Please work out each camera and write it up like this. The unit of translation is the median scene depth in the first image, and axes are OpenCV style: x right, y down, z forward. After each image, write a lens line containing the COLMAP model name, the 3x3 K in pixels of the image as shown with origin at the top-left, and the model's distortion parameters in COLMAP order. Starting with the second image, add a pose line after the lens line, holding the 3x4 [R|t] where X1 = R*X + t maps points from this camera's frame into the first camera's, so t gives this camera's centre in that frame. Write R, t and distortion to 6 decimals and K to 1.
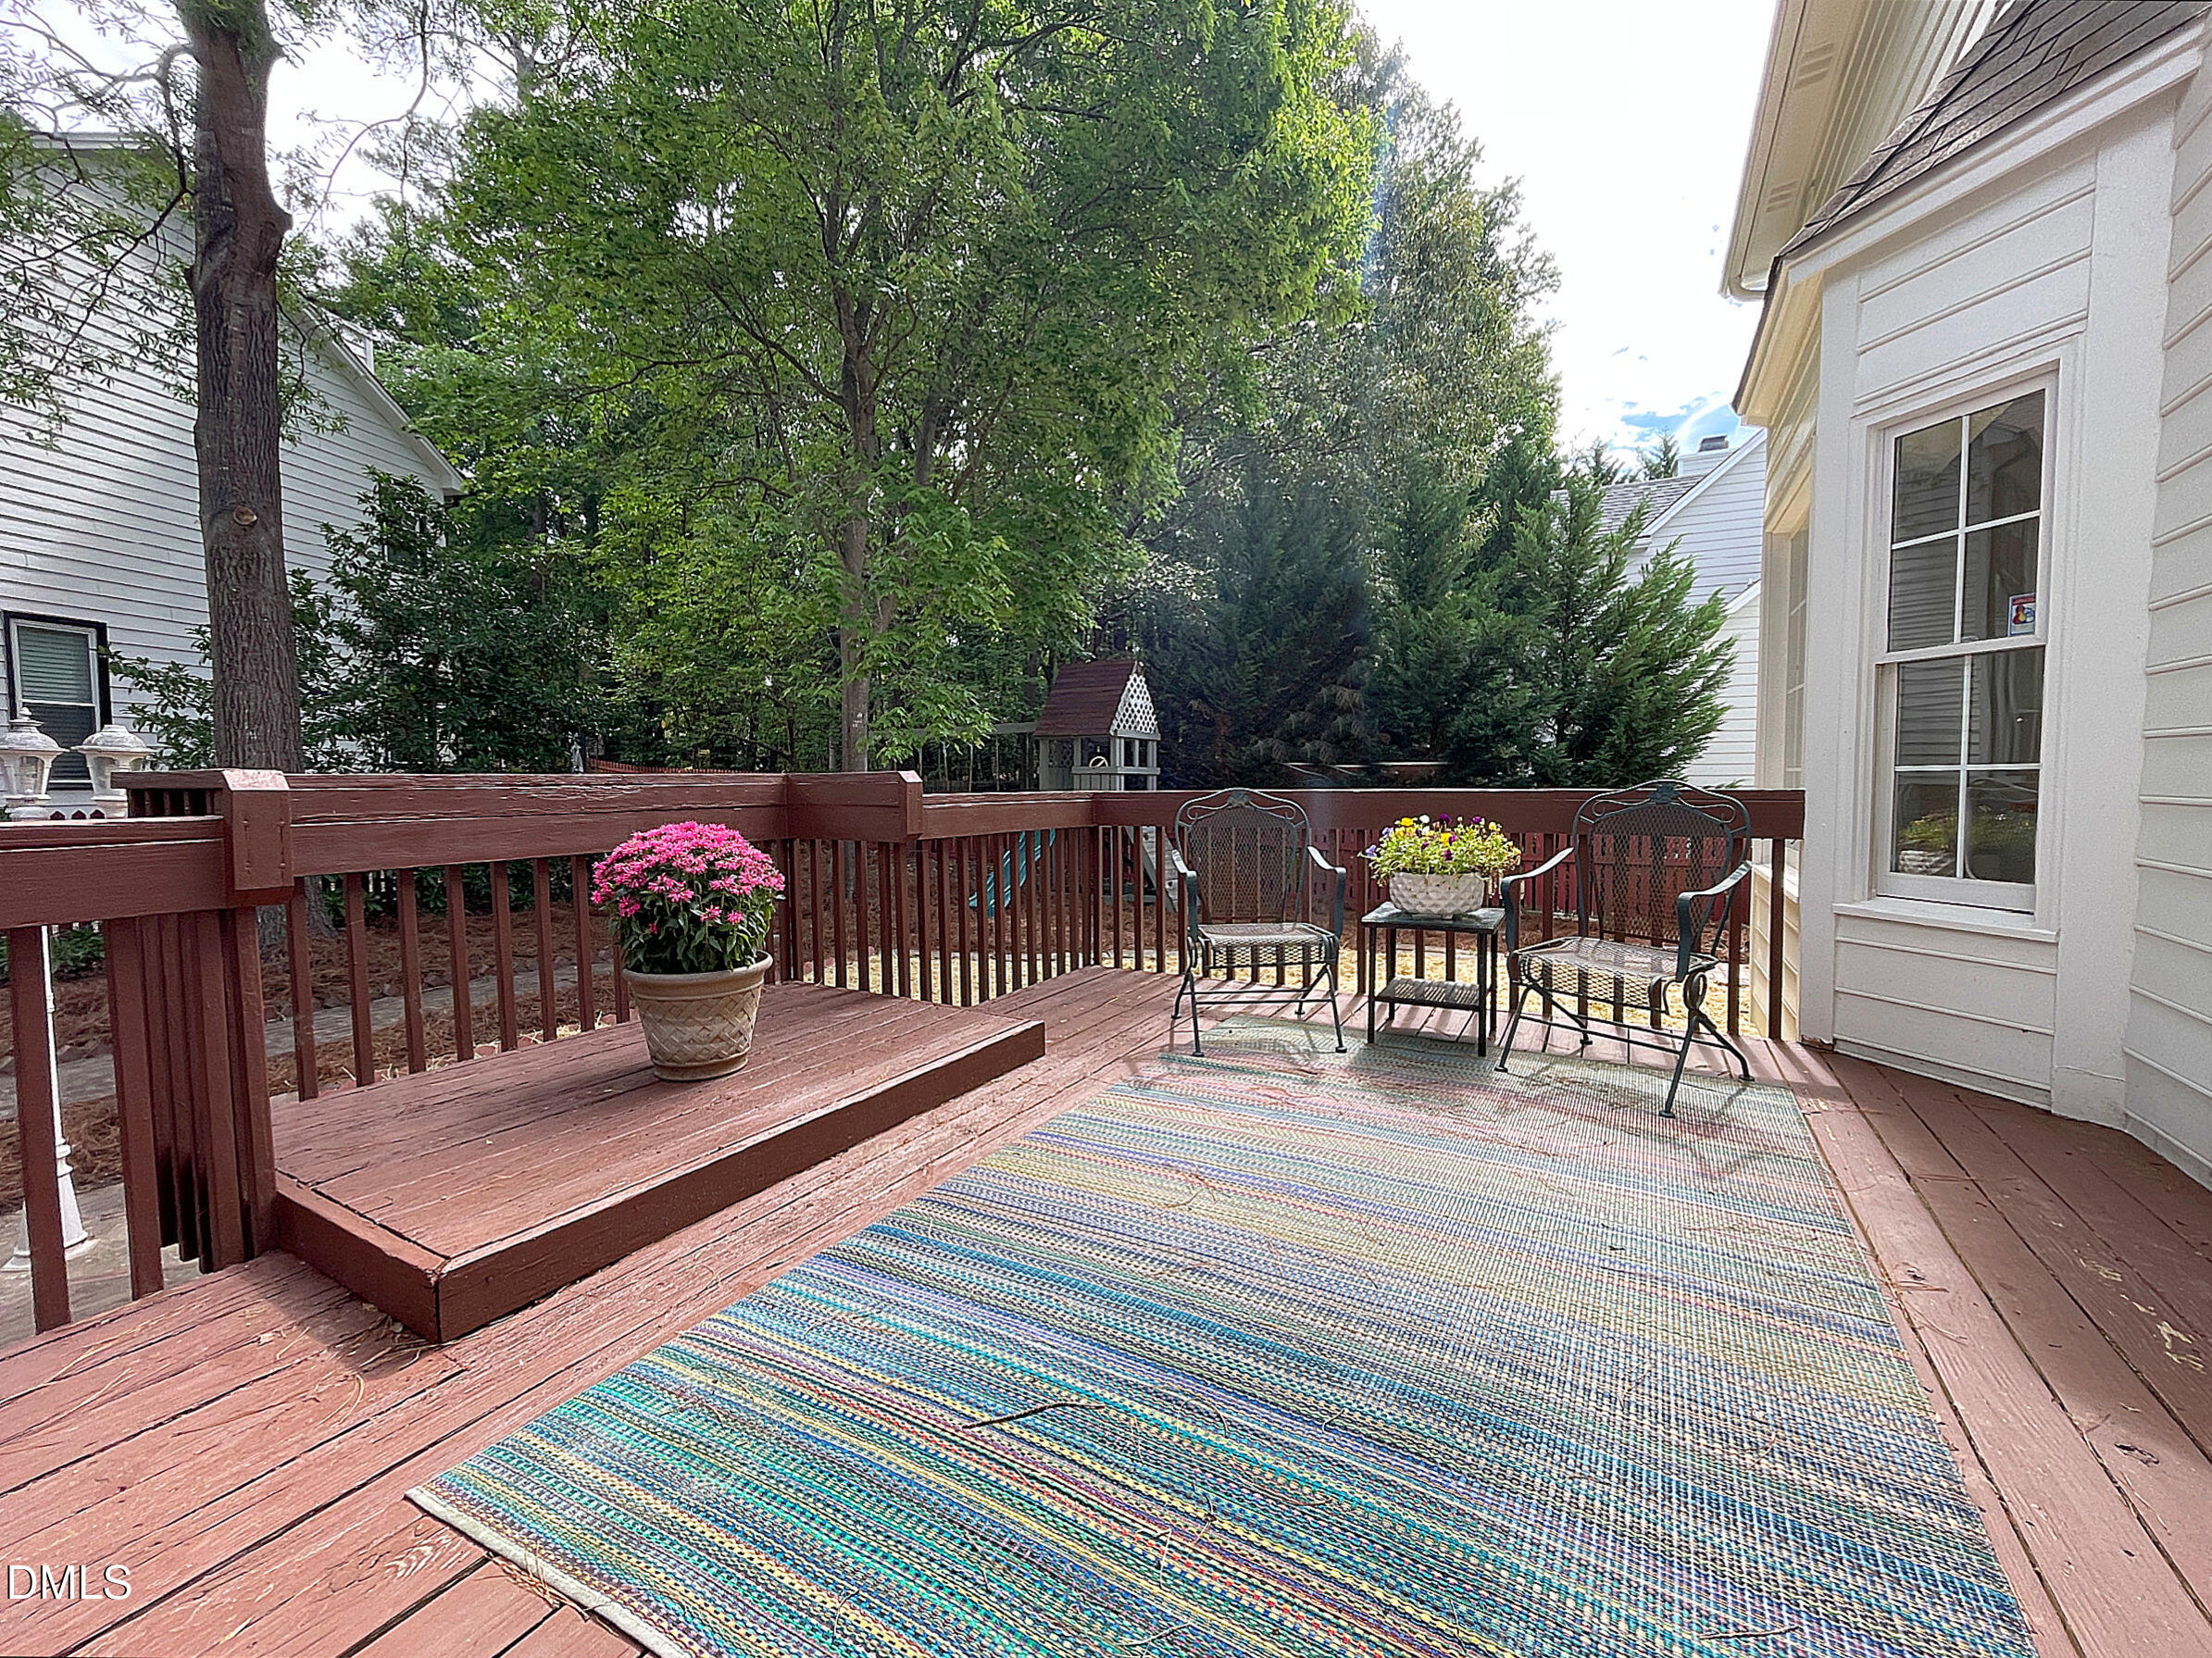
lens RADIAL K [[879.5, 0, 1106.0], [0, 879.5, 829.0], [0, 0, 1]] dist [-0.002211, -0.000429]
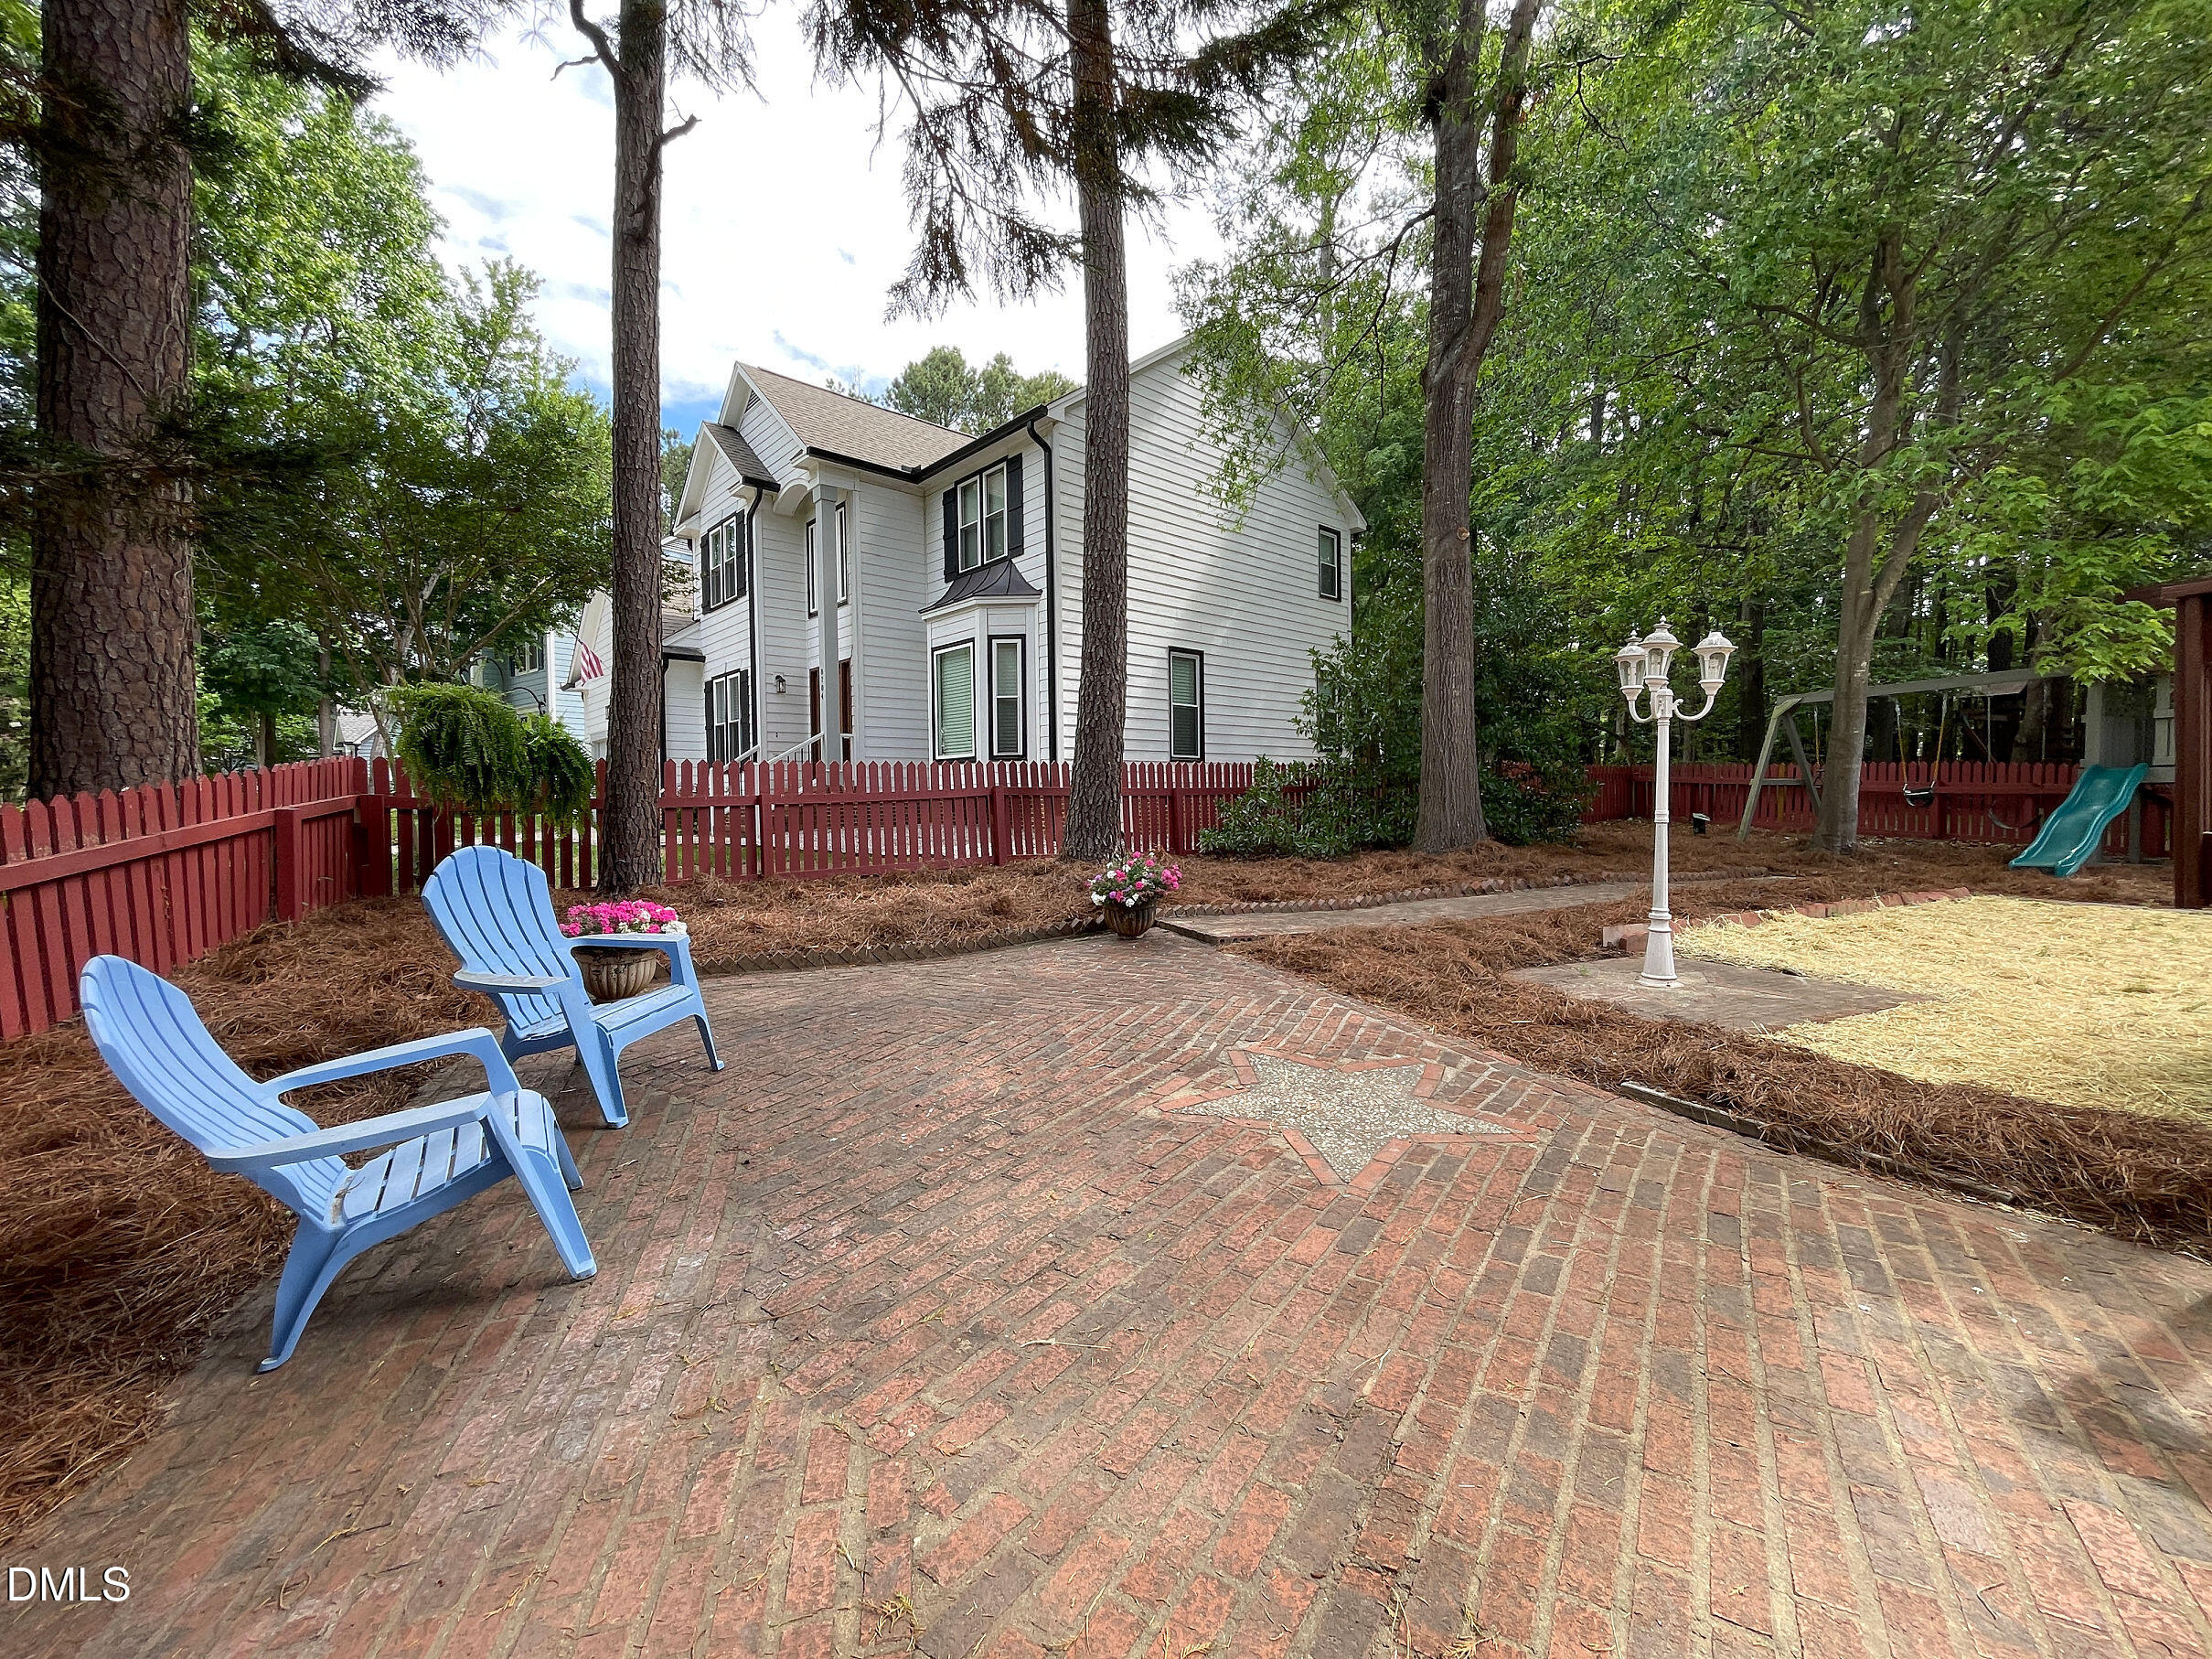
lens RADIAL K [[879.7, 0, 1106.0], [0, 879.7, 829.5], [0, 0, 1]] dist [-0.002211, -0.000429]
pose [[0.781368, 0.016224, -0.623860, -0.257287], [-0.026285, 0.999631, -0.006925, 0.065246], [0.623517, 0.021809, 0.781506, -0.206211]]
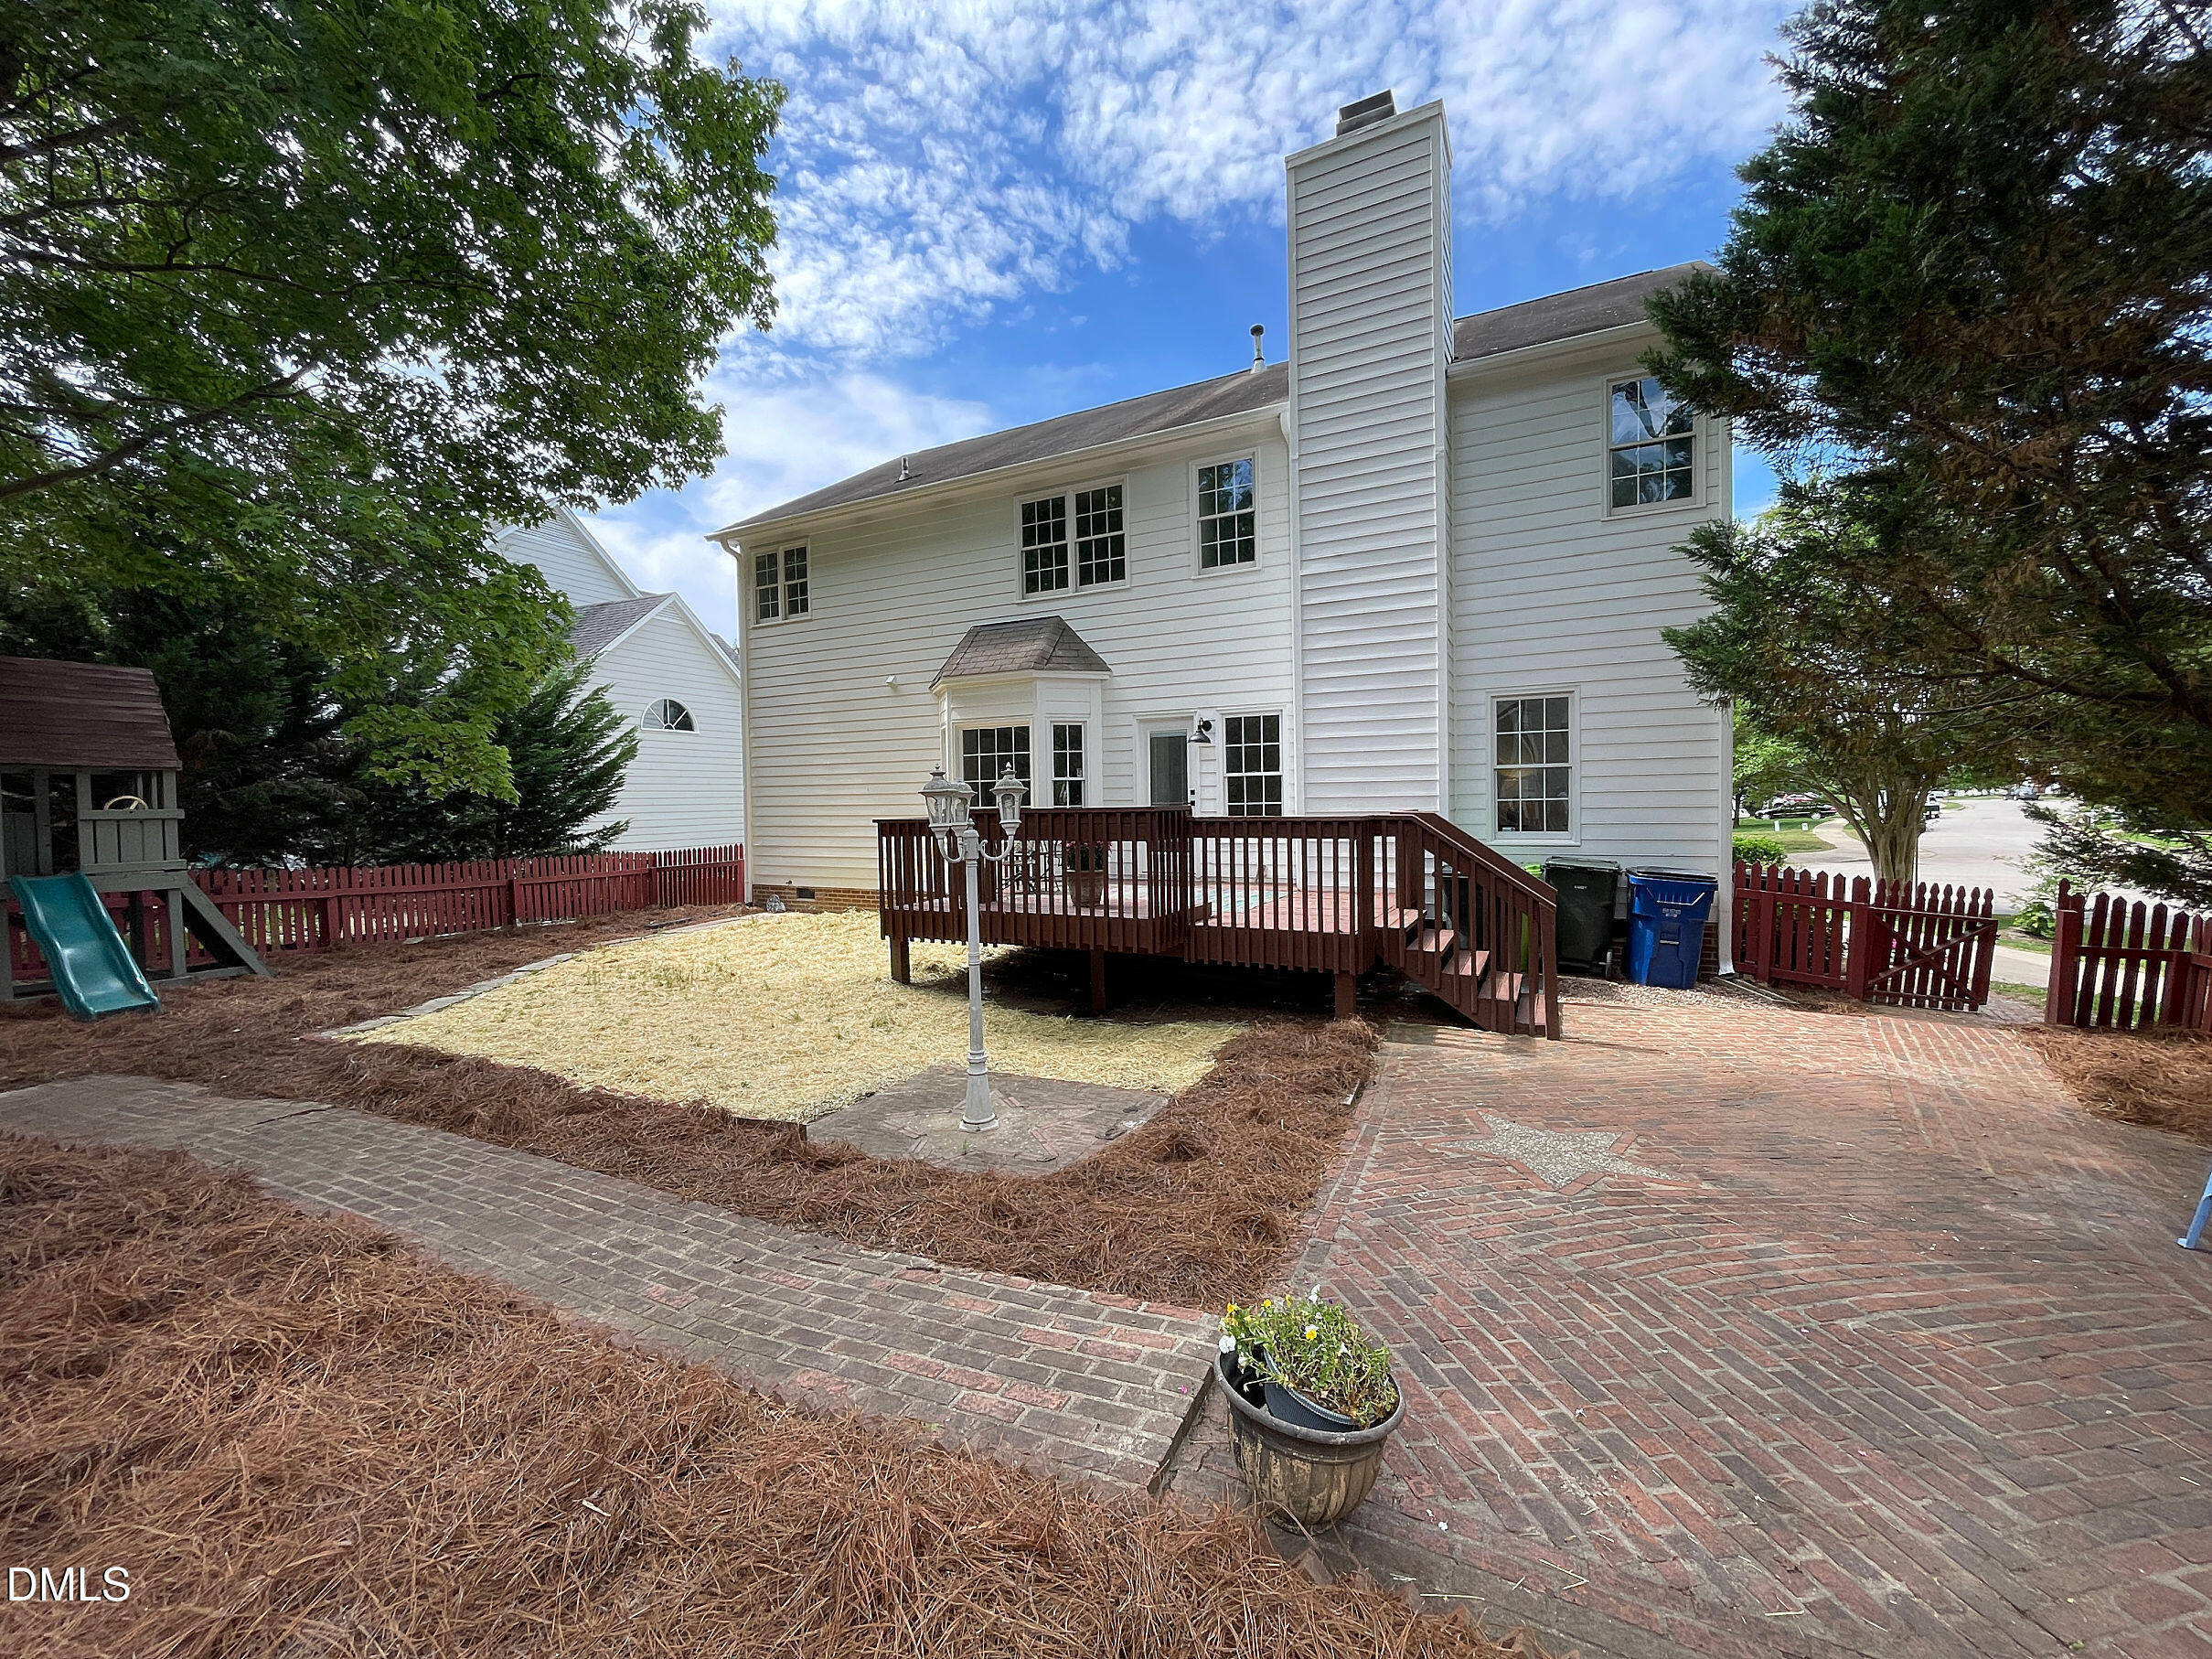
lens RADIAL K [[879.7, 0, 1106.0], [0, 879.7, 829.5], [0, 0, 1]] dist [-0.002211, -0.000429]
pose [[-0.048903, -0.021537, 0.998571, -0.699569], [0.068057, 0.997372, 0.024844, -0.012152], [-0.996482, 0.069174, -0.047308, 0.211907]]
